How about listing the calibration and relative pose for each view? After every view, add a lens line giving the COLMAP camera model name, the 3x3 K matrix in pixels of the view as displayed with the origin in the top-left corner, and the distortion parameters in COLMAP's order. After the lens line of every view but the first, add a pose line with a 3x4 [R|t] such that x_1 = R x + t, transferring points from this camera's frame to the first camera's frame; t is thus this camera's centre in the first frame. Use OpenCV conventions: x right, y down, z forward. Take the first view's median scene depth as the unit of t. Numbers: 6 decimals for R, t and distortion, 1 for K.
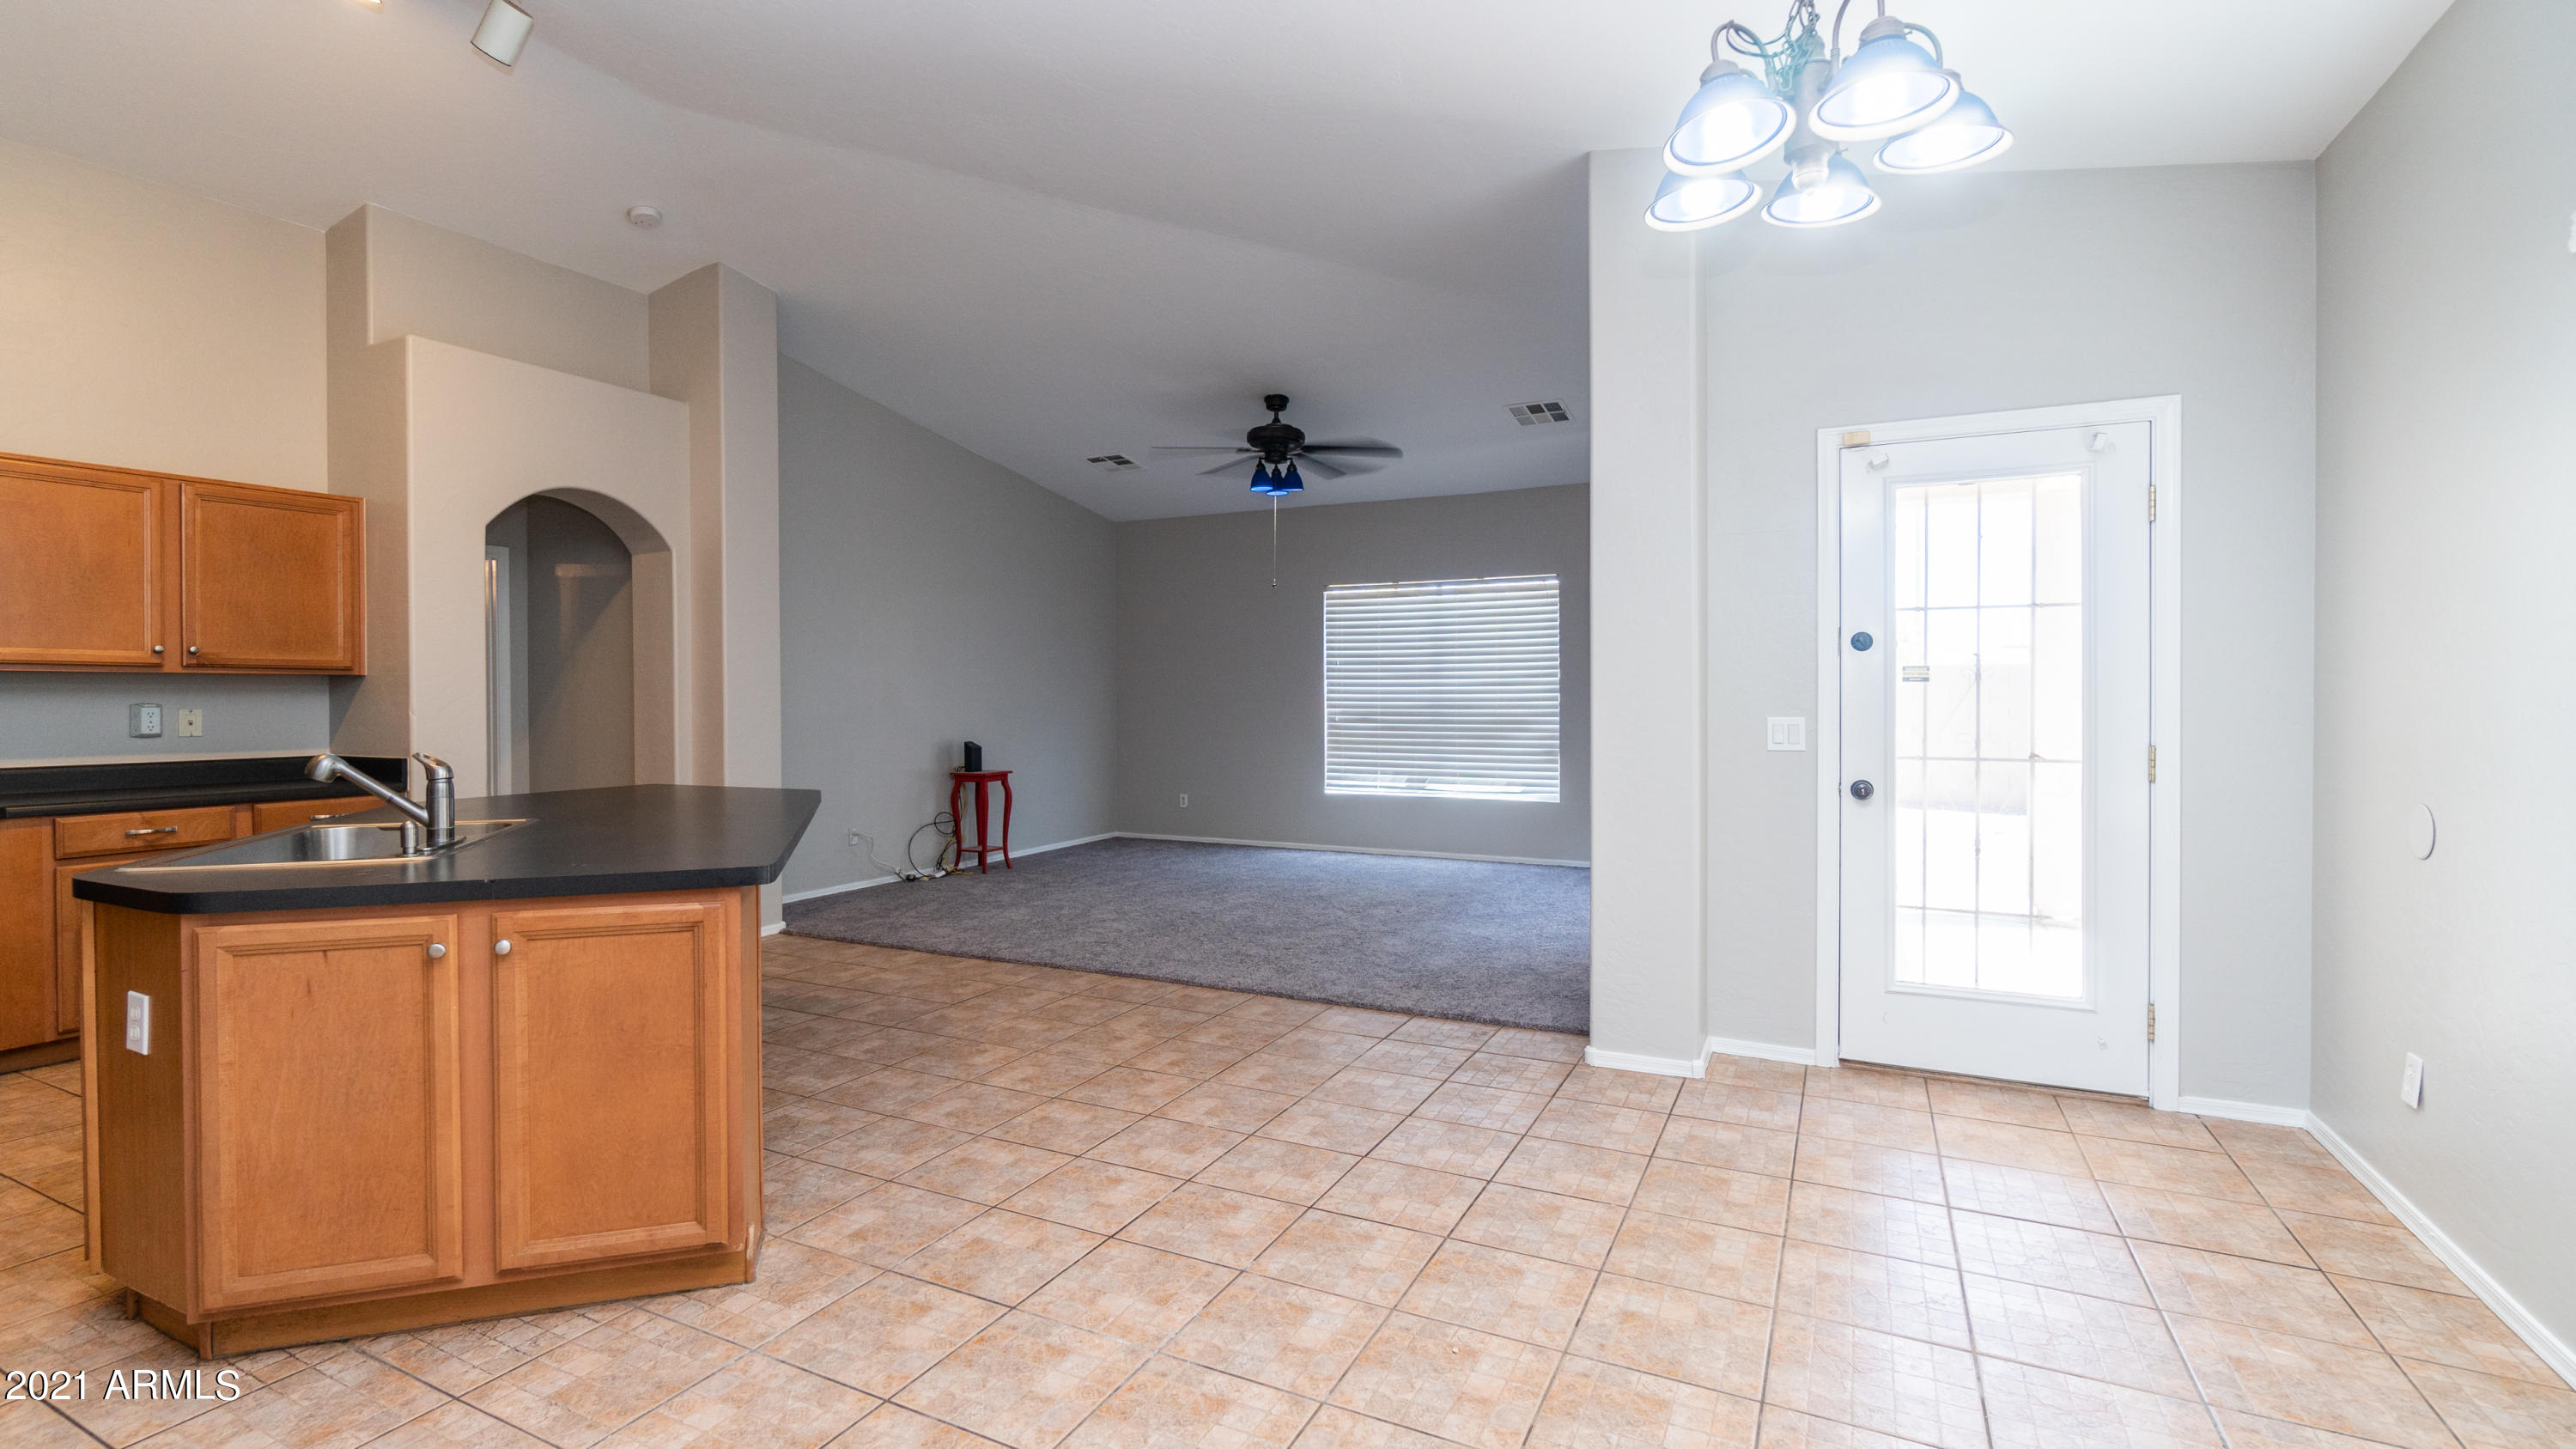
lens RADIAL K [[1157.4, 0, 1349.0], [0, 1157.4, 691.8], [0, 0, 1]] dist [-0.008131, 0.003595]
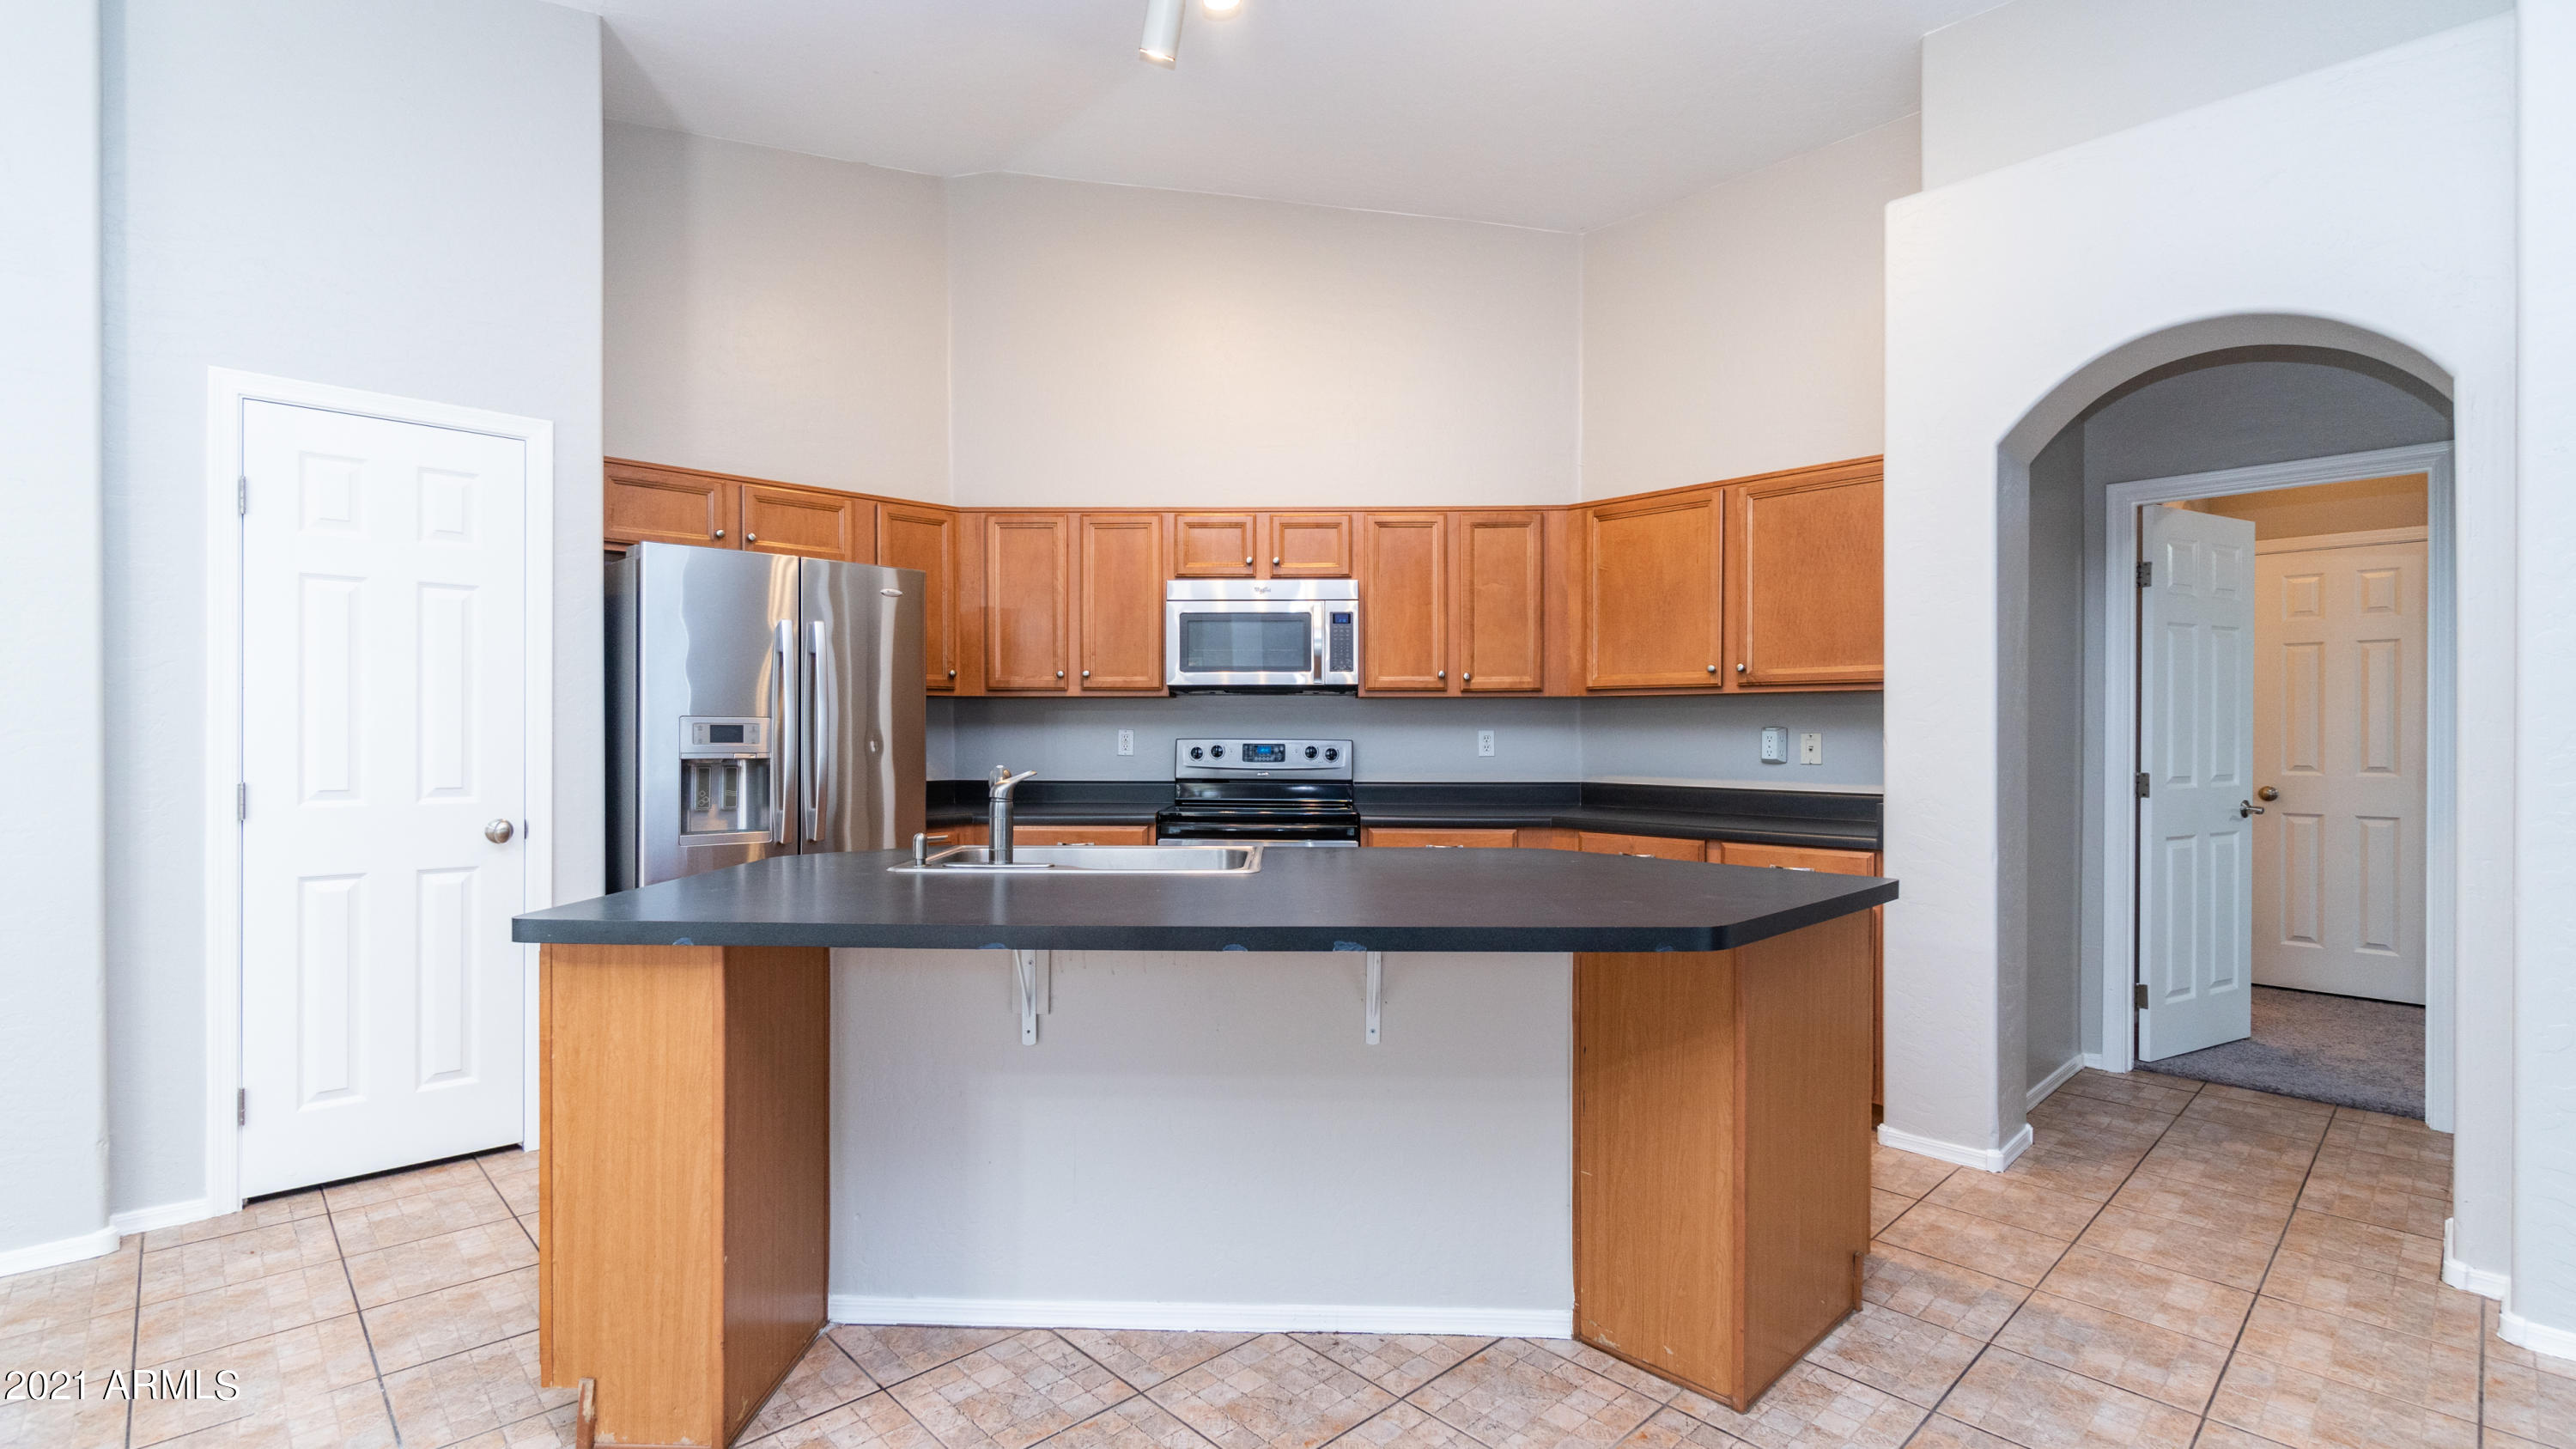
lens RADIAL K [[1157.4, 0, 1287.6], [0, 1157.4, 745.1], [0, 0, 1]] dist [-0.008131, 0.003595]
pose [[-0.388968, 0.011244, -0.921183, -0.005456], [0.002523, 0.999935, 0.011140, 0.013427], [0.921248, 0.002008, -0.388971, 0.963827]]
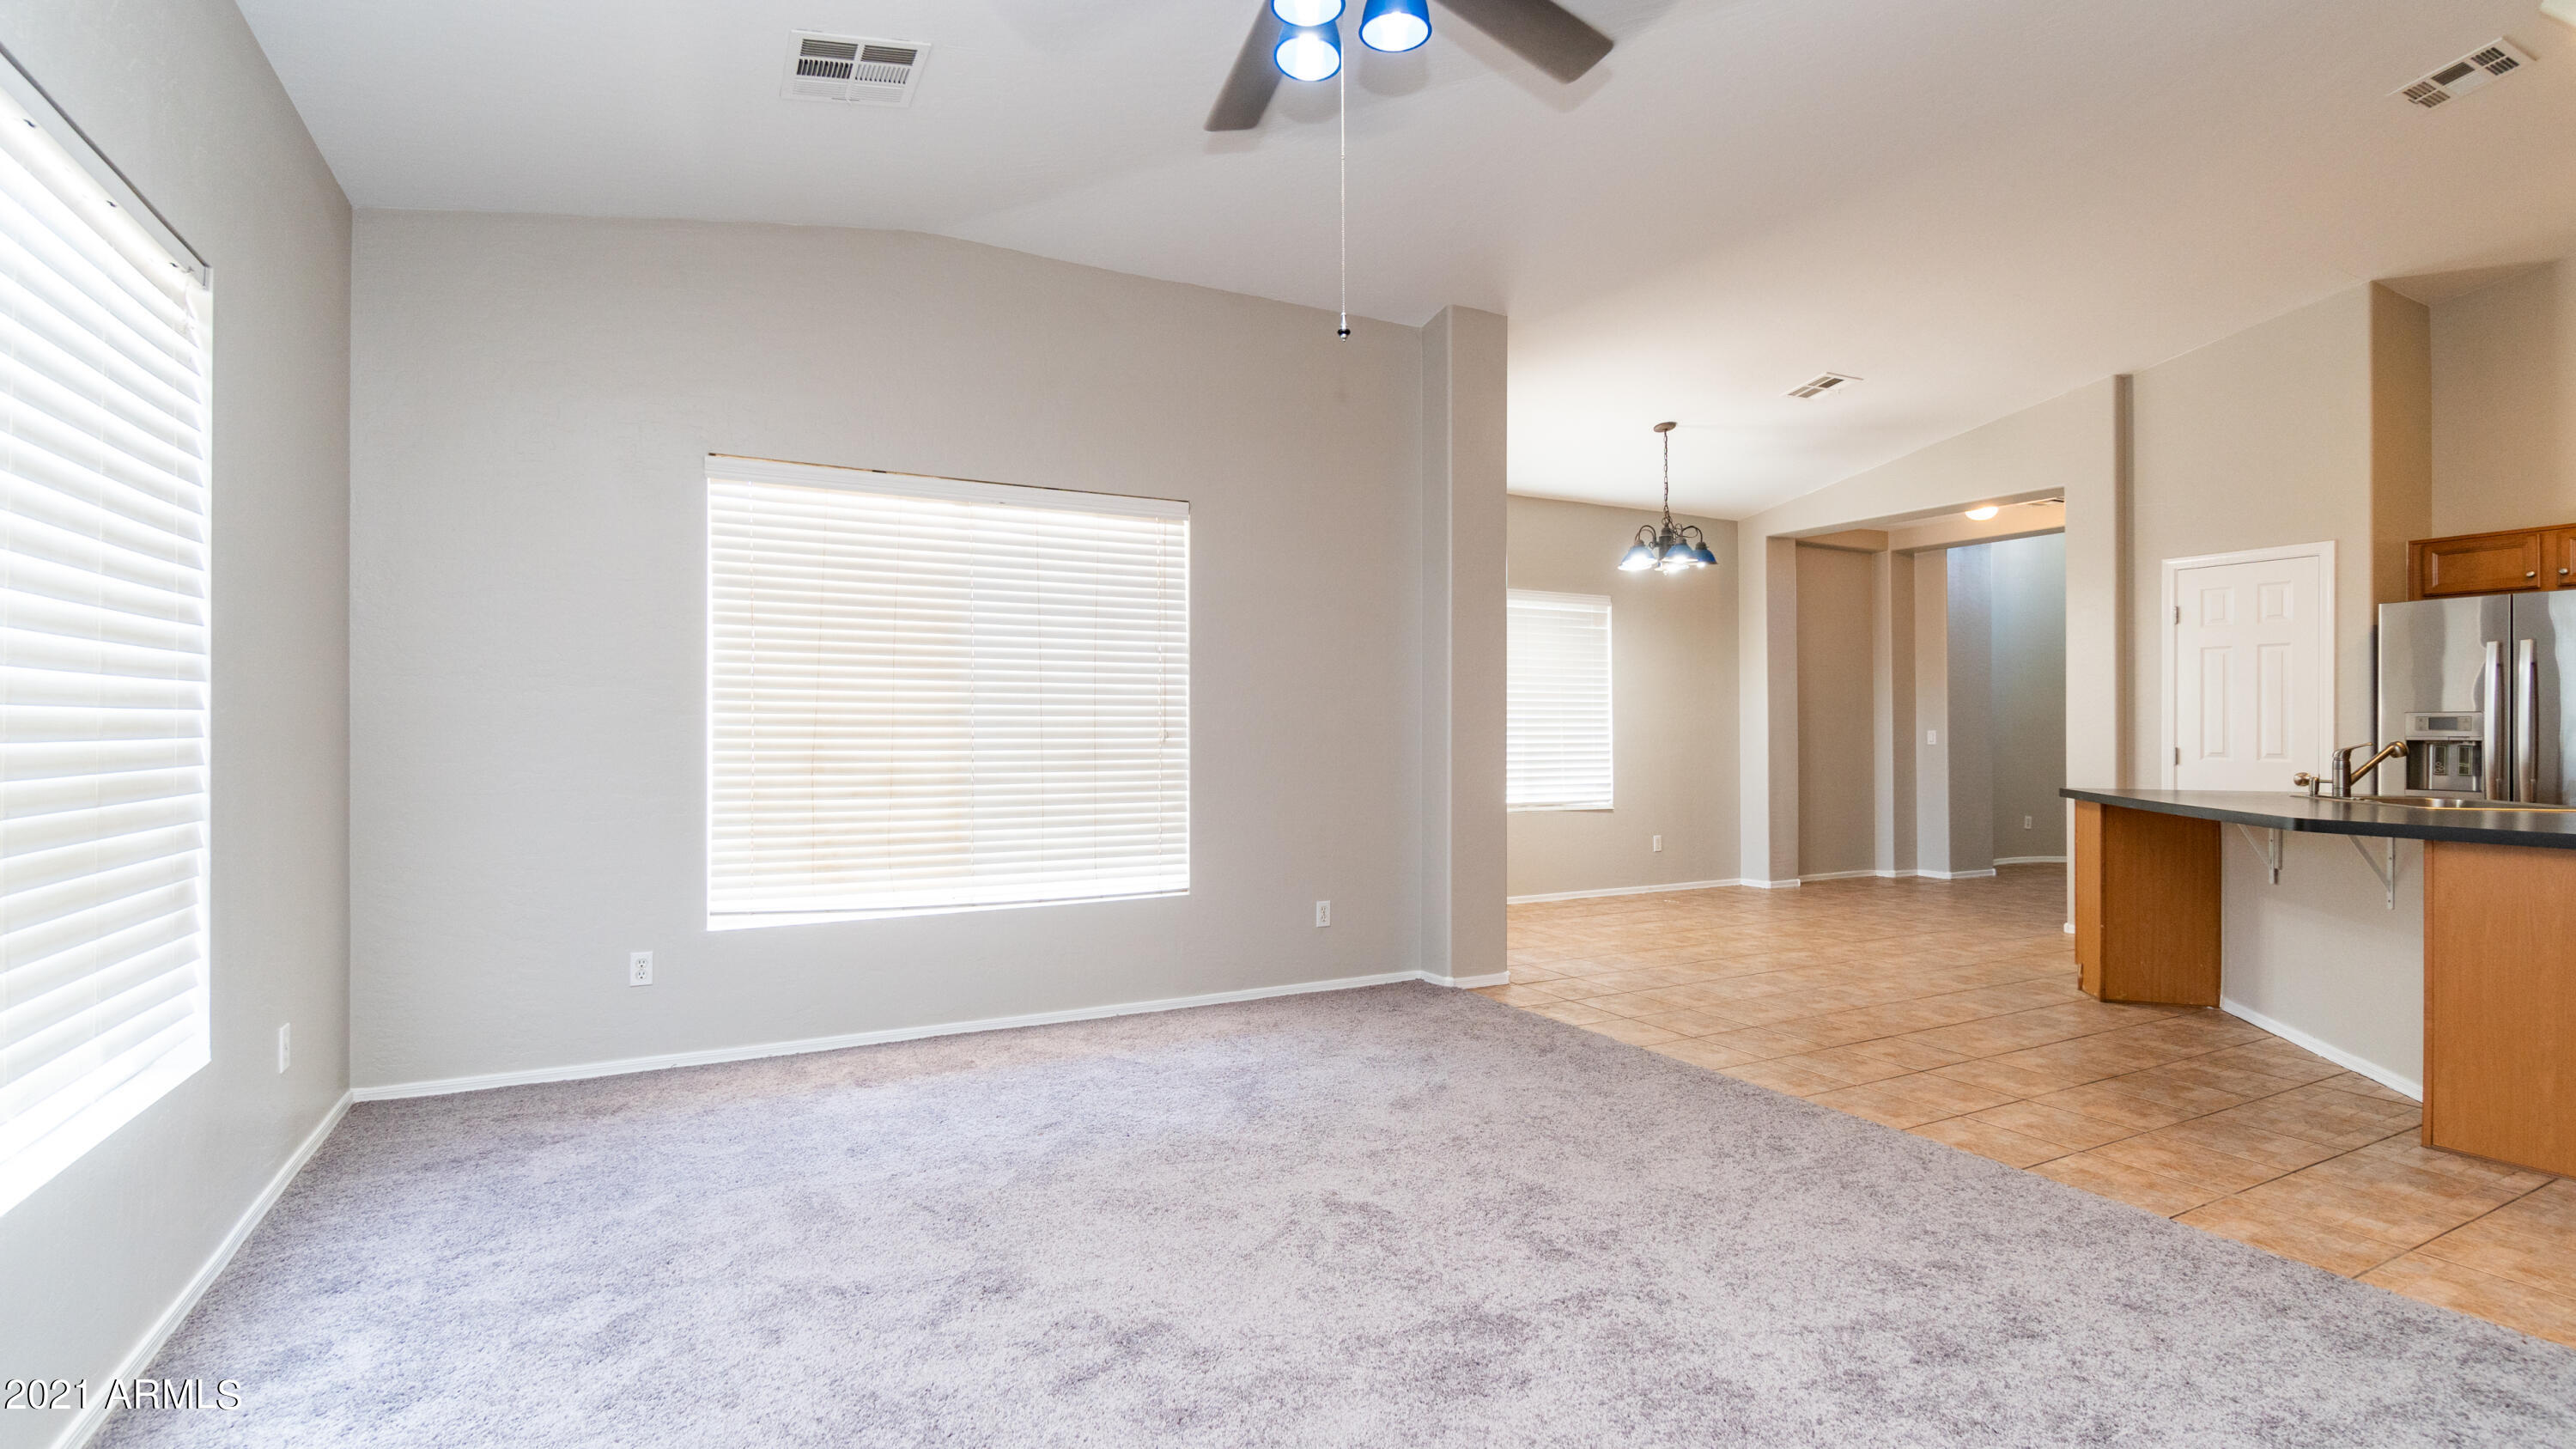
lens RADIAL K [[1157.4, 0, 1275.1], [0, 1157.4, 730.2], [0, 0, 1]] dist [-0.008131, 0.003595]
pose [[-0.784094, 0.003484, 0.620632, -0.371114], [-0.000205, 0.999983, -0.005873, 0.027370], [-0.620642, -0.004732, -0.784080, 1.928892]]
